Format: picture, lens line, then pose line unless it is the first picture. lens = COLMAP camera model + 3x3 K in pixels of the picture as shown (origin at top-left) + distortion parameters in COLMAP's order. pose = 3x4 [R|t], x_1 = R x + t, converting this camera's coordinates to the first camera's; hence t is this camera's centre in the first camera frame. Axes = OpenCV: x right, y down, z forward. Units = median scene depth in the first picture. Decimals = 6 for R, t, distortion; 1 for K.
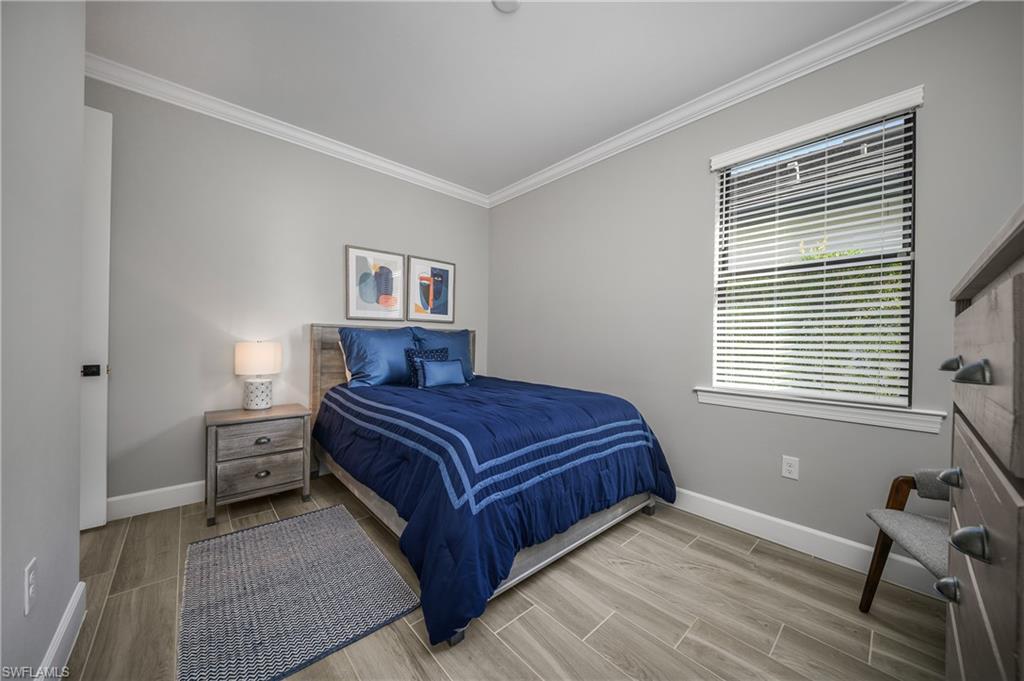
lens RADIAL K [[368.5, 0, 511.4], [0, 368.5, 334.2], [0, 0, 1]] dist [0.000465, -0.000118]
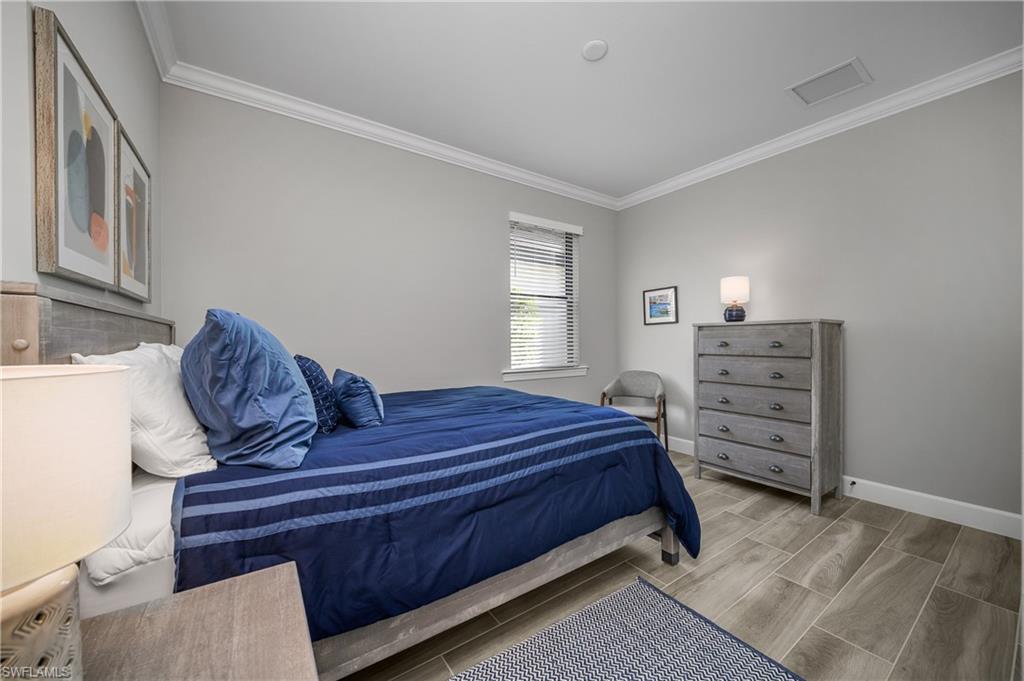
lens RADIAL K [[368.5, 0, 511.4], [0, 368.5, 334.2], [0, 0, 1]] dist [0.000465, -0.000118]
pose [[0.134068, -0.001213, 0.990971, -0.855823], [-0.013446, 0.999905, 0.003043, 0.000229], [-0.990881, -0.013732, 0.134039, 0.767680]]
